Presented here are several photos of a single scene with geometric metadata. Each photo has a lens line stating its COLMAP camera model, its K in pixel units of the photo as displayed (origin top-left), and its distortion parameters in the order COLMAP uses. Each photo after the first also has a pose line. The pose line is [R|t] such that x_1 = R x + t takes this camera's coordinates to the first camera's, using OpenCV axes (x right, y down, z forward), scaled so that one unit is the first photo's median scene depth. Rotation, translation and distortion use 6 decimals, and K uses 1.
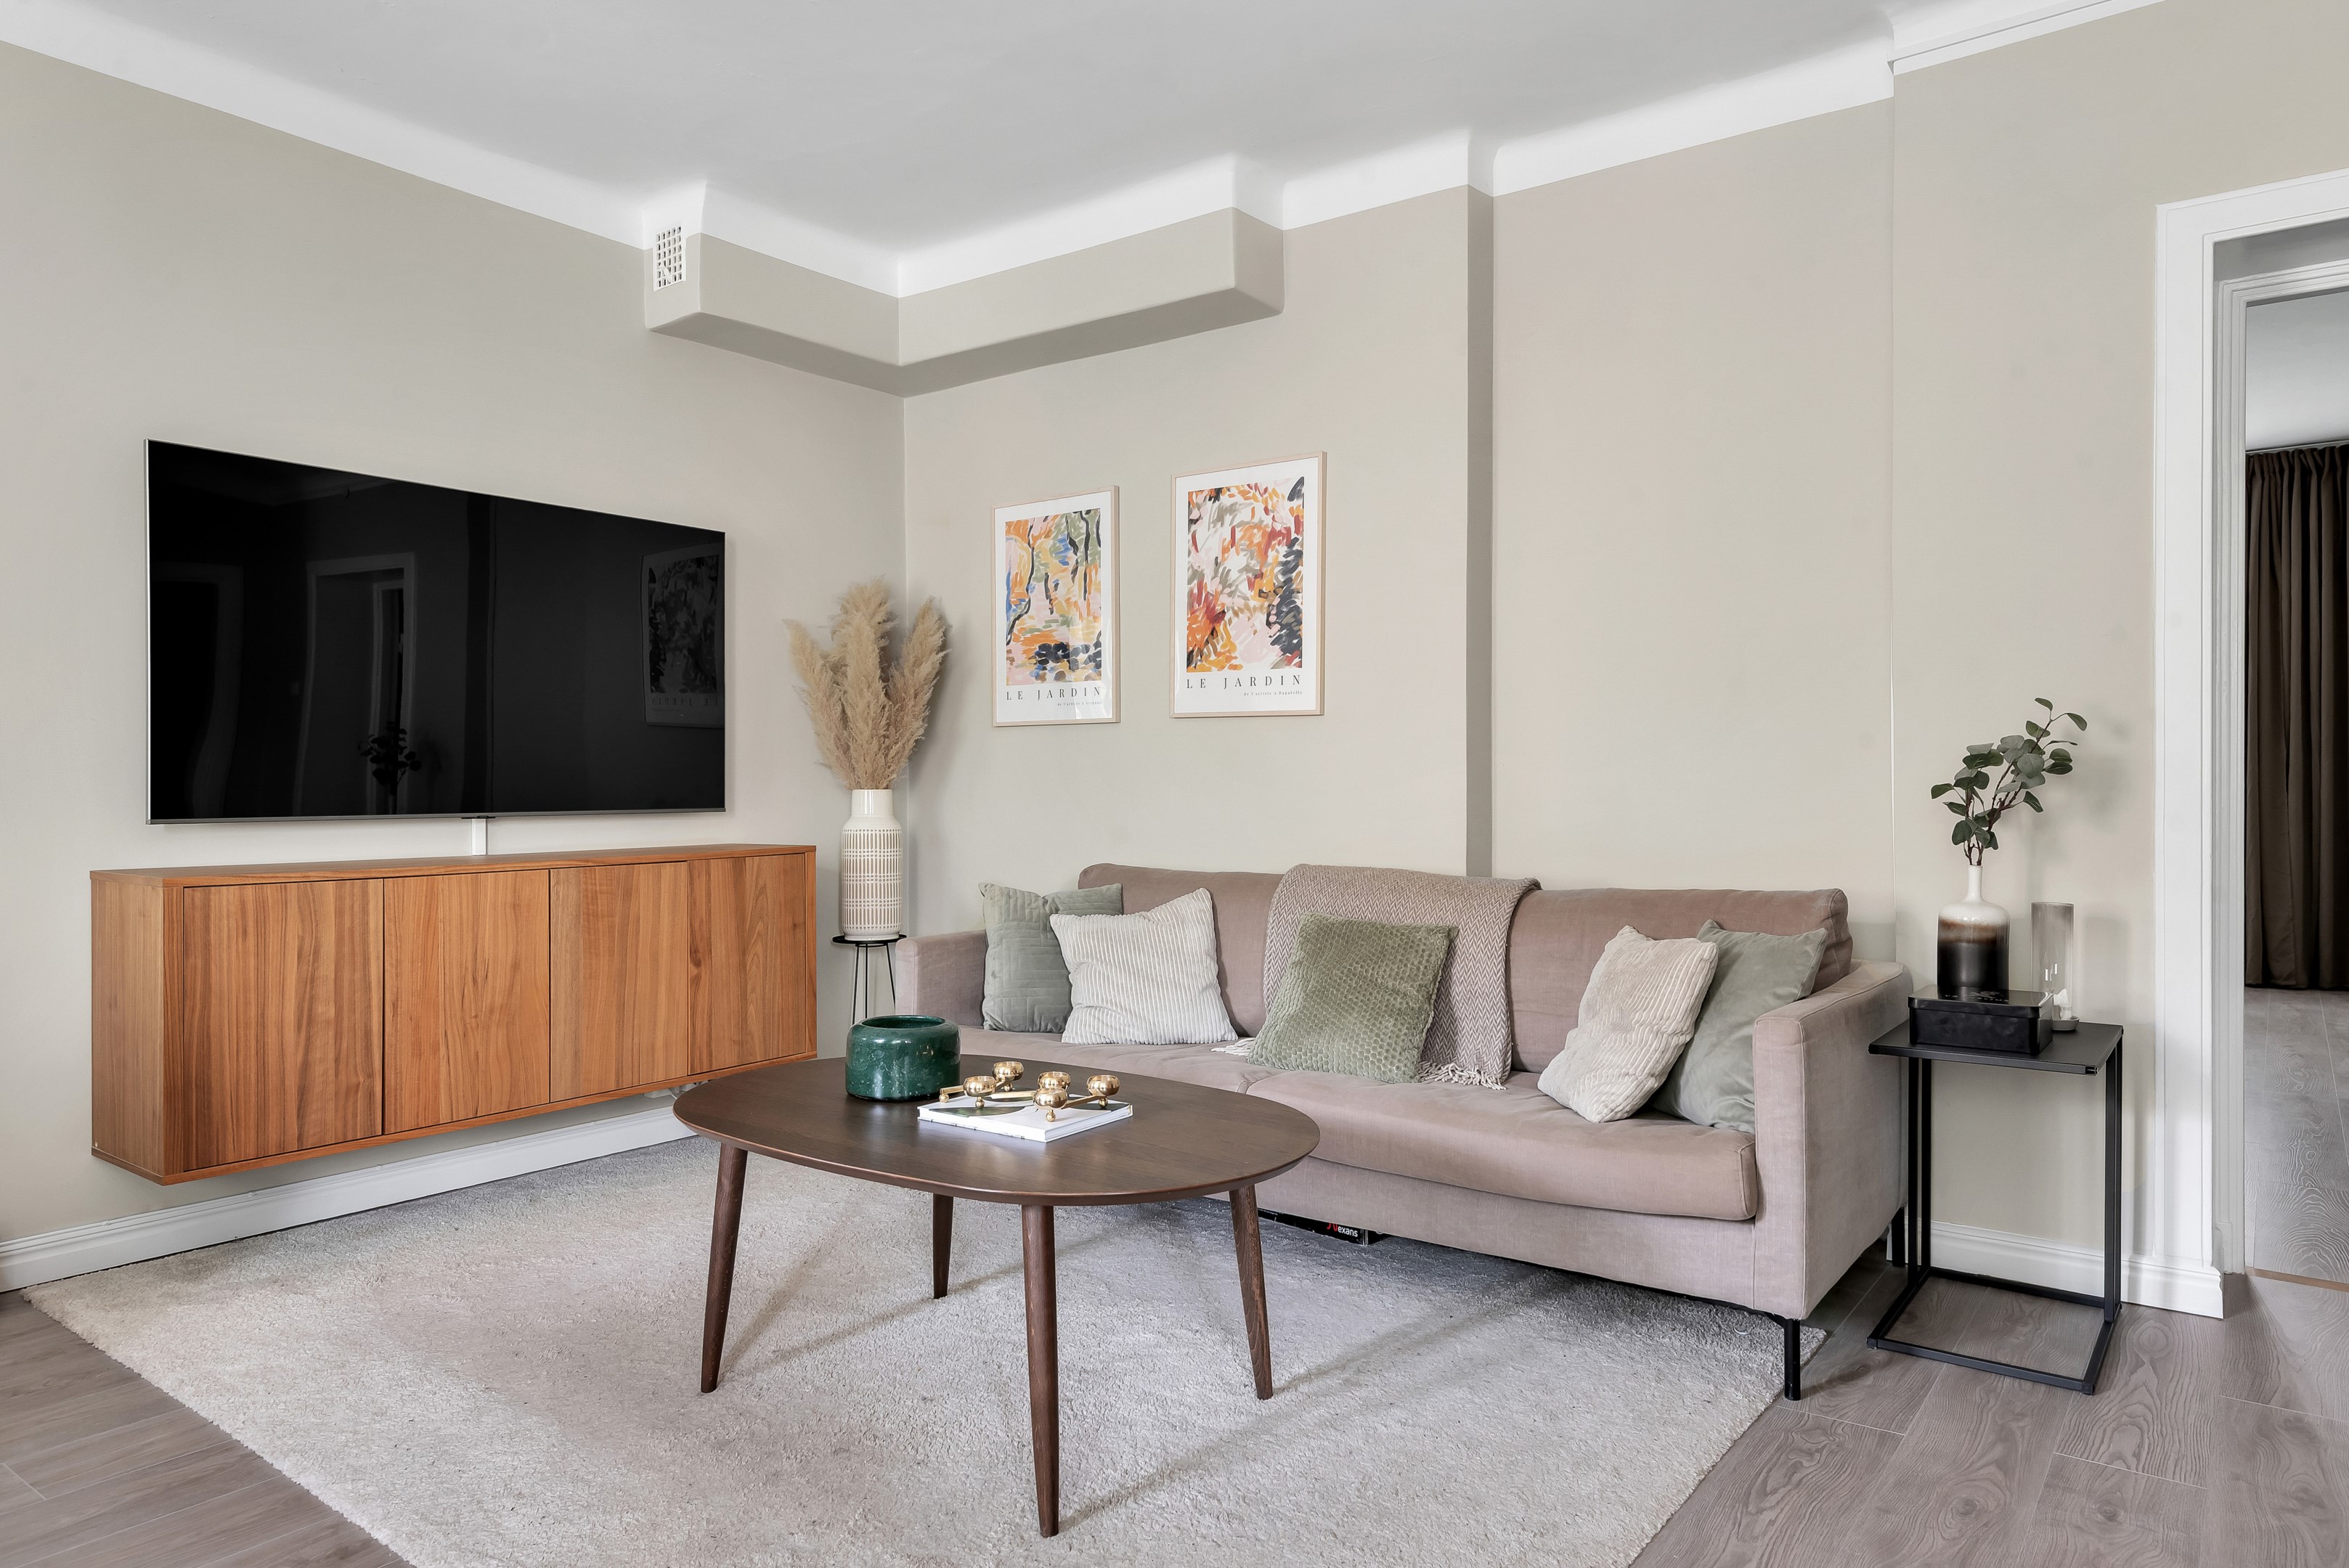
lens RADIAL K [[1461.5, 0, 1211.9], [0, 1461.5, 794.7], [0, 0, 1]] dist [0.031630, -0.018472]
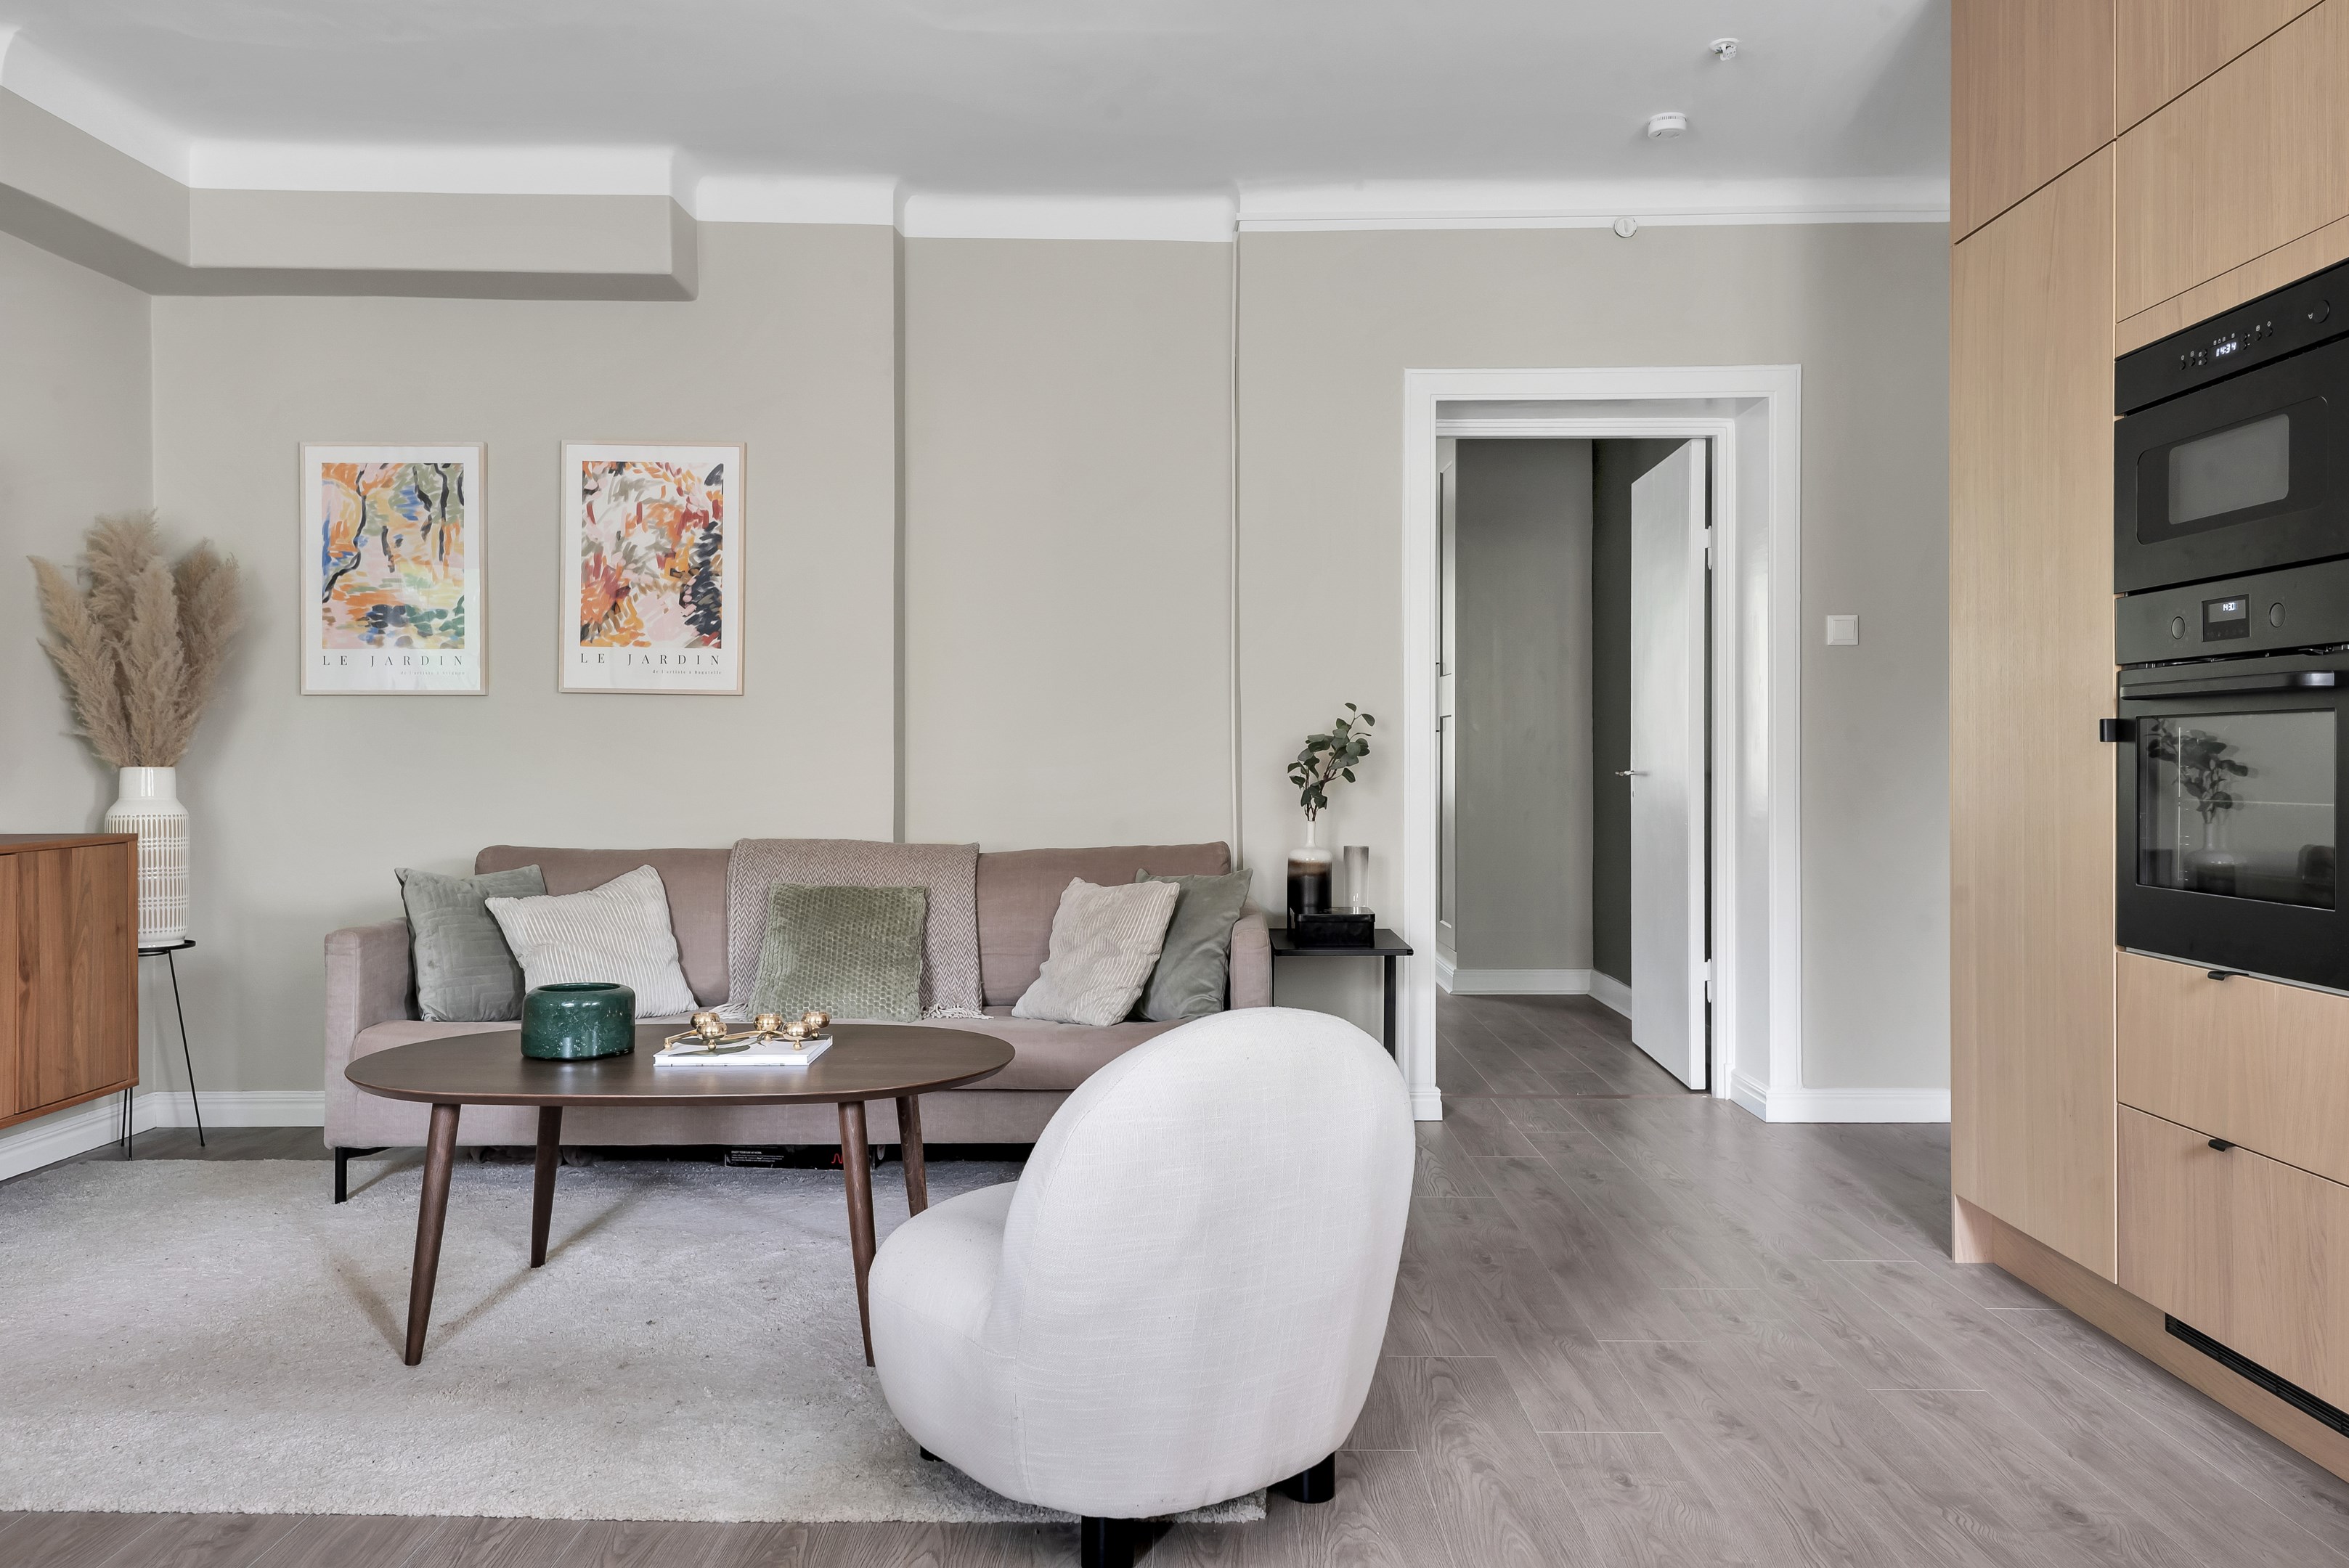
lens RADIAL K [[1709.7, 0, 1229.4], [0, 1709.7, 762.6], [0, 0, 1]] dist [0.022610, -0.010585]
pose [[0.791391, 0.001764, 0.611308, -0.411903], [0.002082, 0.999982, -0.005581, 0.000952], [-0.611307, 0.005689, 0.791373, -0.181630]]
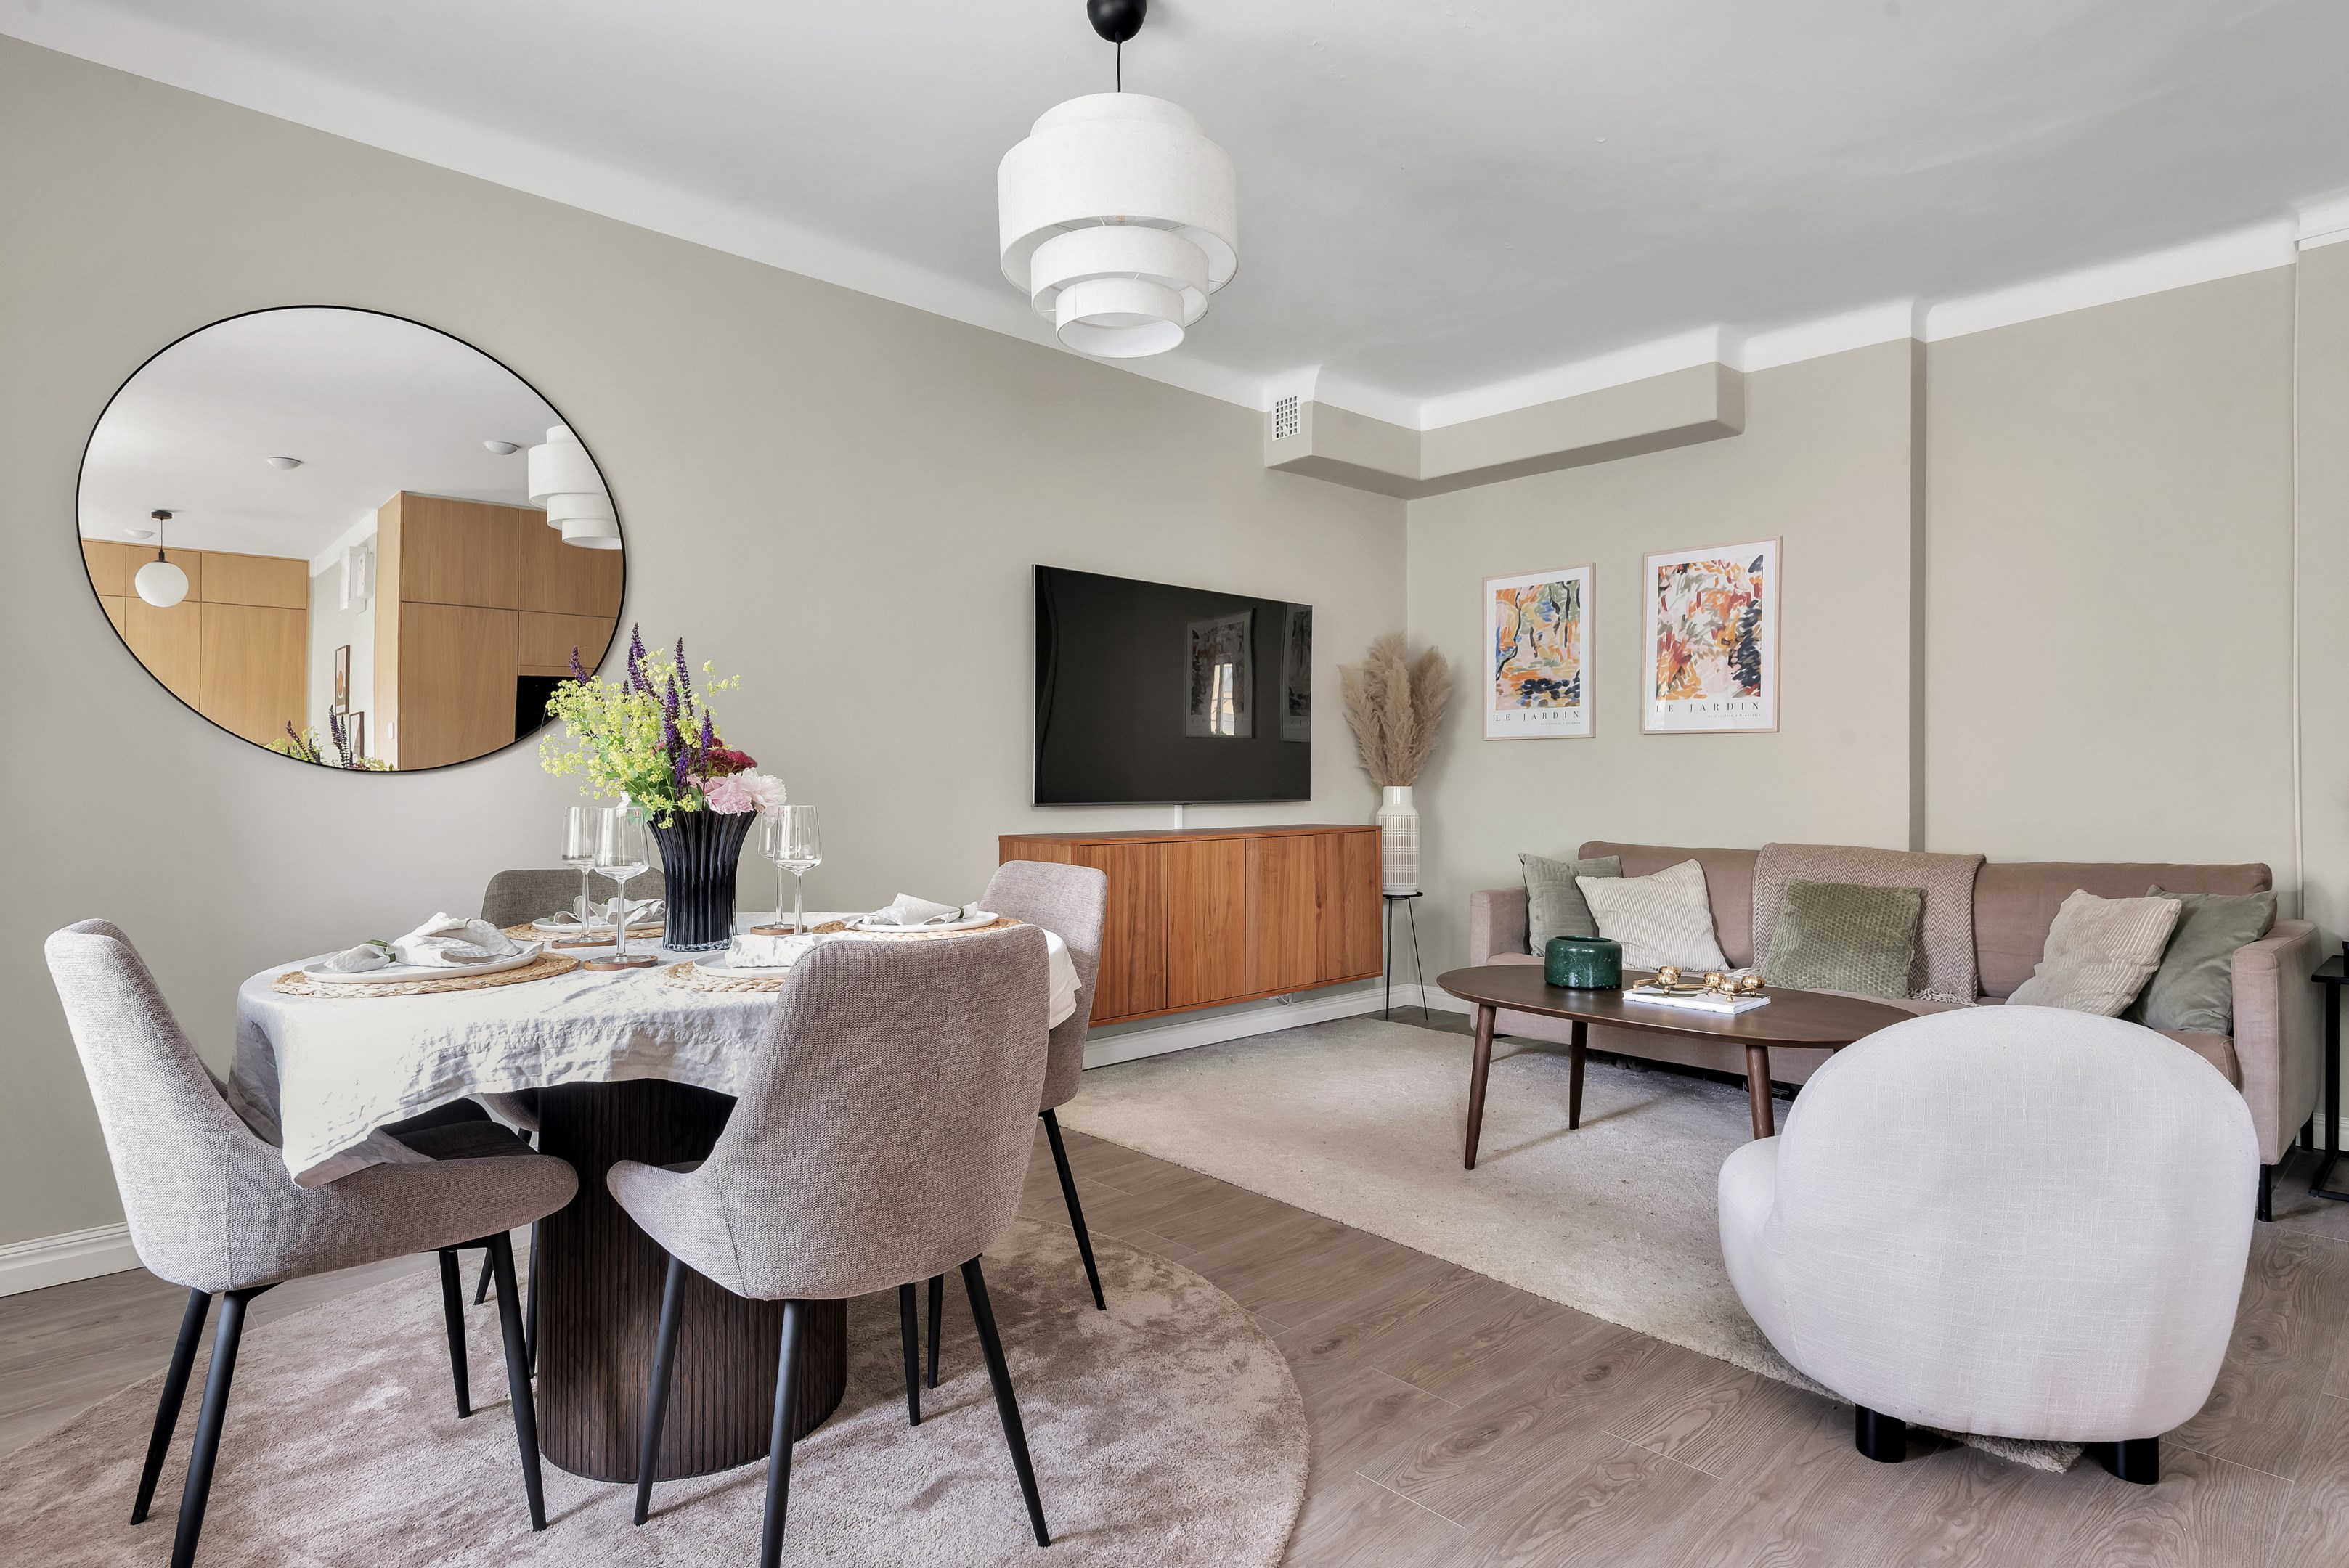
lens RADIAL K [[1267.3, 0, 1154.5], [0, 1267.3, 783.8], [0, 0, 1]] dist [0.013430, -0.010750]
pose [[0.982080, 0.003371, -0.188437, -0.277582], [-0.004537, 0.999973, -0.005757, 0.002416], [0.188412, 0.006509, 0.982068, -0.261899]]
